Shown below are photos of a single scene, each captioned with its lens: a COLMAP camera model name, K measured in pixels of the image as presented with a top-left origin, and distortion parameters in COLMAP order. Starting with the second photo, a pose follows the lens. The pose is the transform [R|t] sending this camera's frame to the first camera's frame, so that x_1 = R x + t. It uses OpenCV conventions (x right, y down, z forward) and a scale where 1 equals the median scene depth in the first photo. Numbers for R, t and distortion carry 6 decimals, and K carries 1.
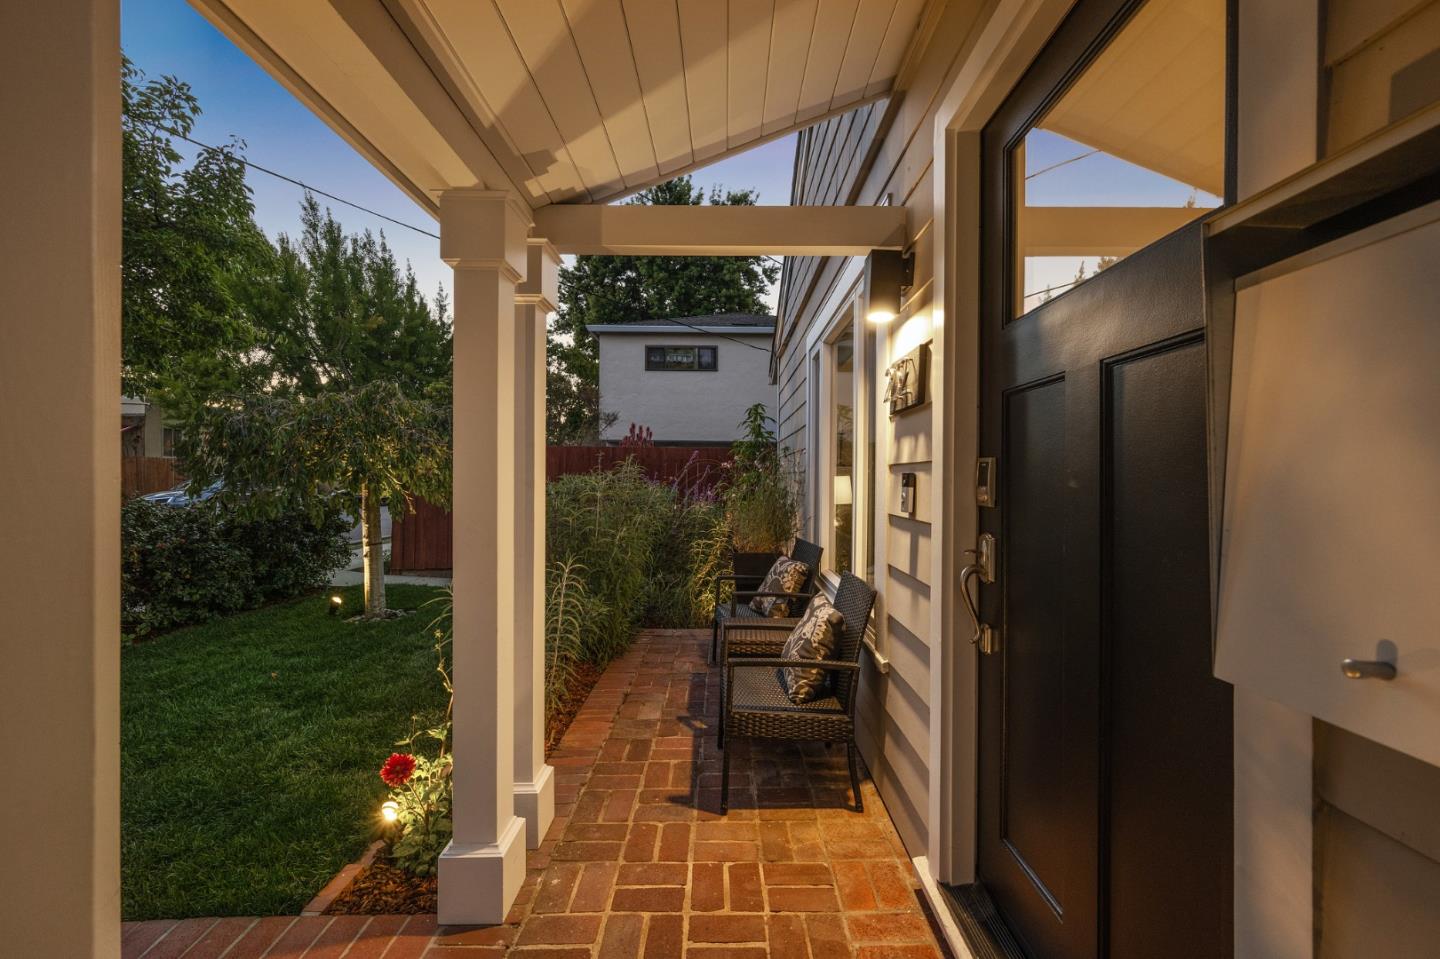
lens RADIAL K [[586.7, 0, 721.5], [0, 586.7, 485.2], [0, 0, 1]] dist [-0.001872, -0.000110]
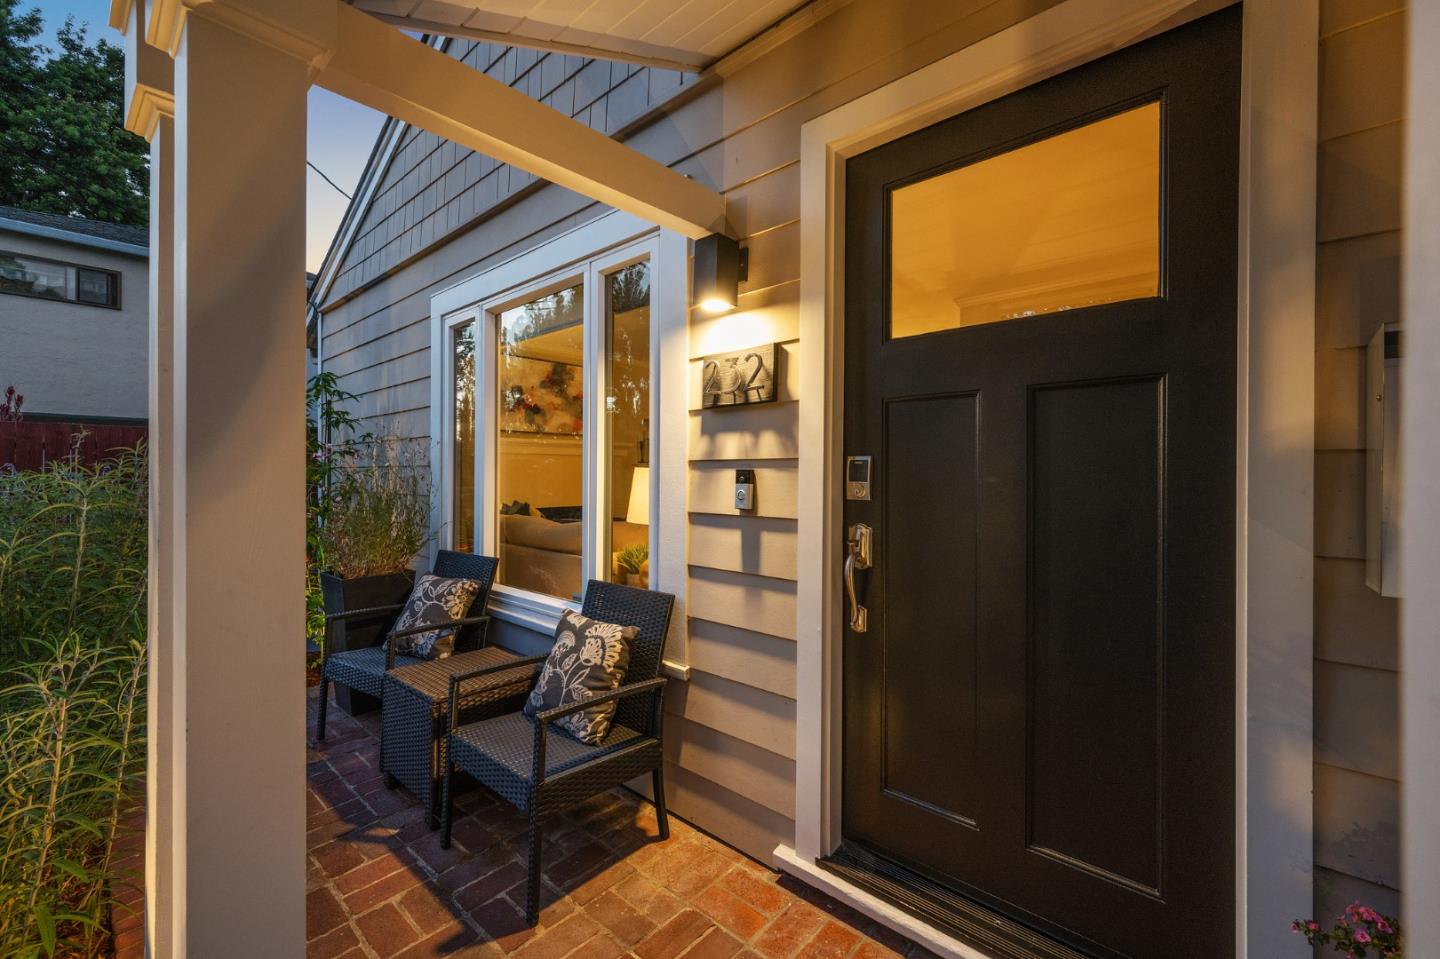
lens RADIAL K [[606.8, 0, 720.0], [0, 606.8, 479.5], [0, 0, 1]] dist [0.001282, -0.000372]
pose [[0.665342, -0.017688, 0.746329, -0.404898], [0.016204, 0.999826, 0.009251, -0.012228], [-0.746363, 0.005938, 0.665512, 0.298859]]
